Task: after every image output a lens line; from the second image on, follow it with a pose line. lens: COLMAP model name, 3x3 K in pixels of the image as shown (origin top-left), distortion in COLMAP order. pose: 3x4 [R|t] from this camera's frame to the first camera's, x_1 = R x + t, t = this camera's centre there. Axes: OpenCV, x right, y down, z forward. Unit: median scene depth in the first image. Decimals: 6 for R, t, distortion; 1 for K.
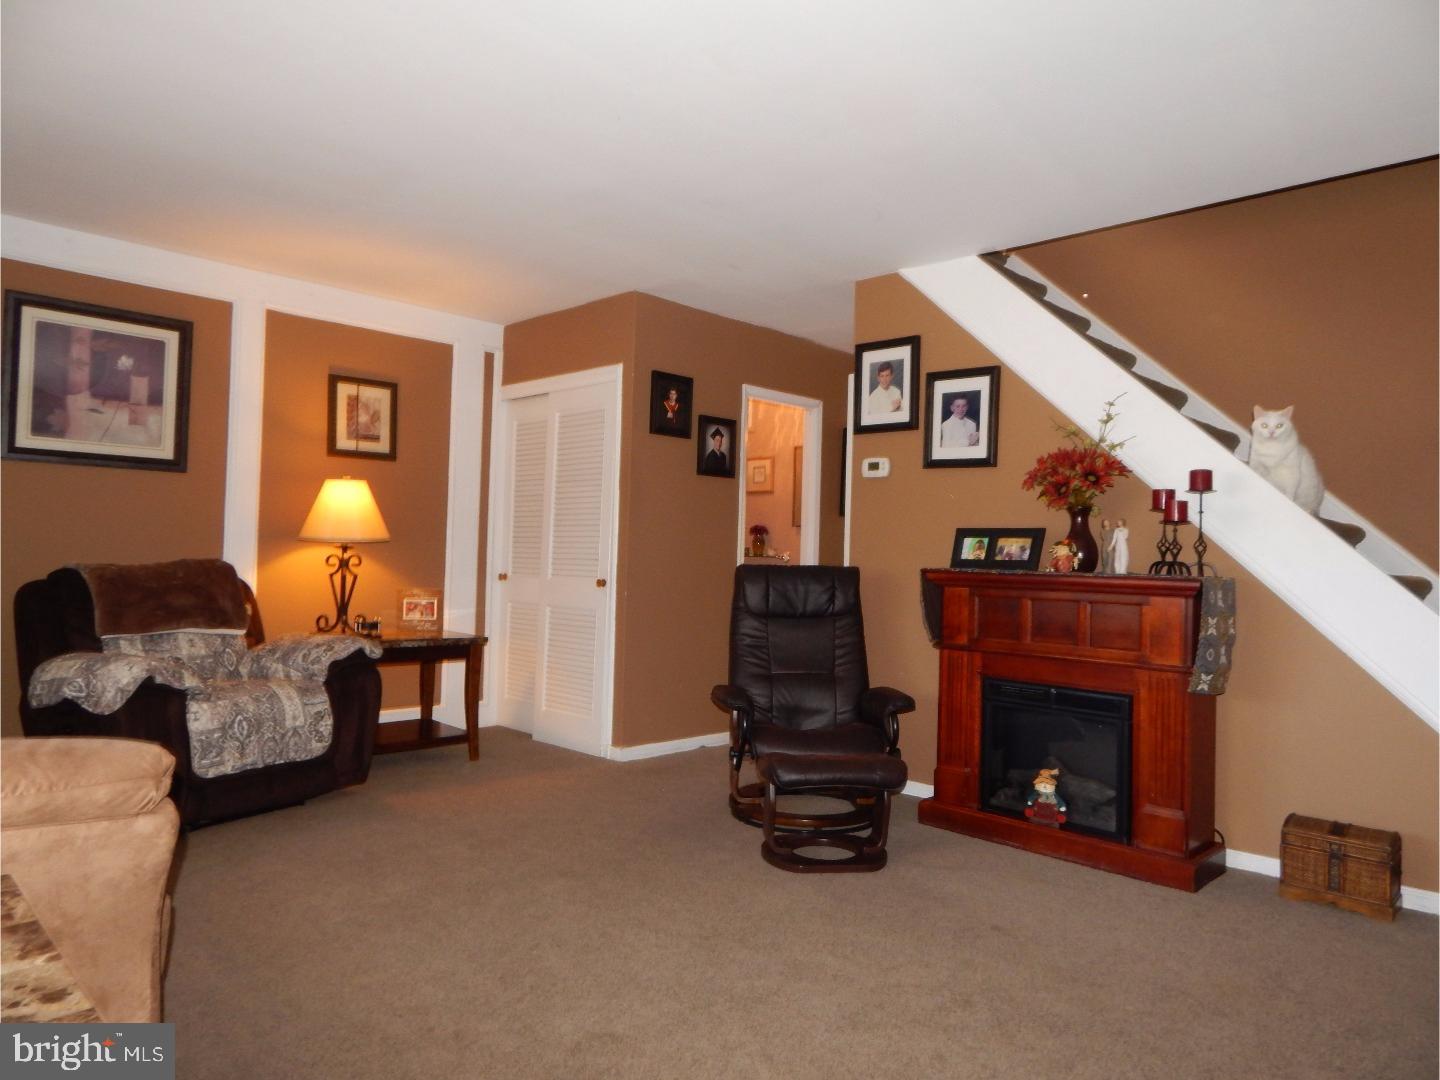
lens RADIAL K [[943.8, 0, 725.6], [0, 943.8, 535.7], [0, 0, 1]] dist [0.008150, -0.005525]
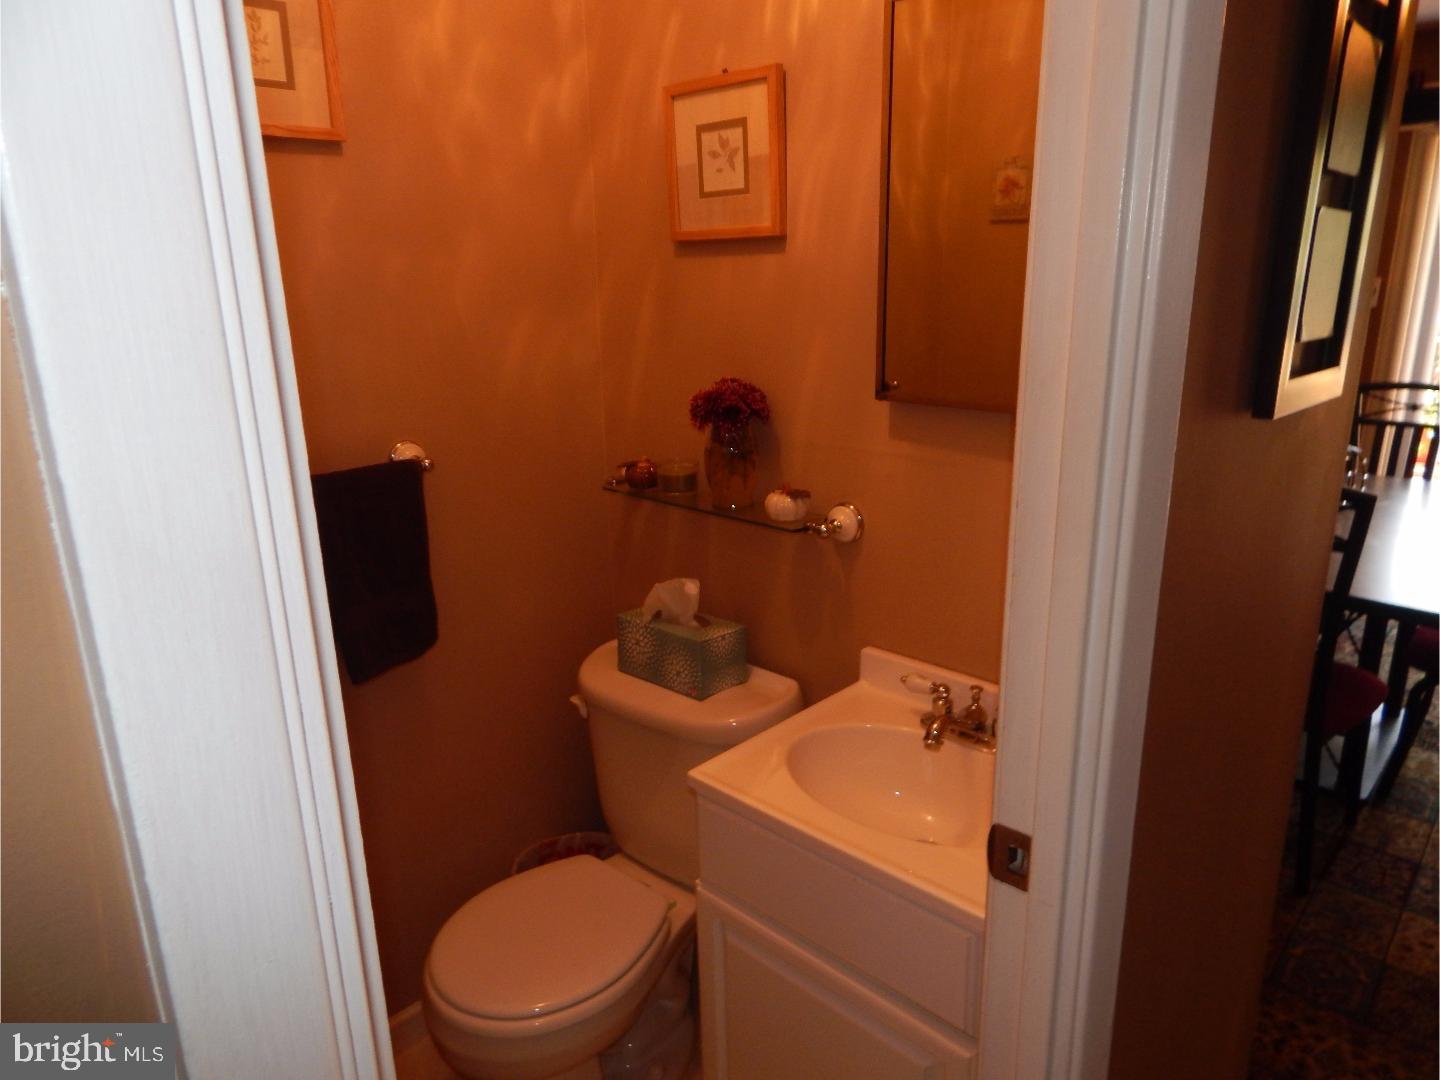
lens RADIAL K [[943.8, 0, 720.5], [0, 943.8, 539.7], [0, 0, 1]] dist [0.008150, -0.005525]
pose [[0.999134, -0.039031, -0.014441, 0.035270], [0.041545, 0.955891, 0.290768, -0.043112], [0.002455, -0.291116, 0.956685, 0.753464]]
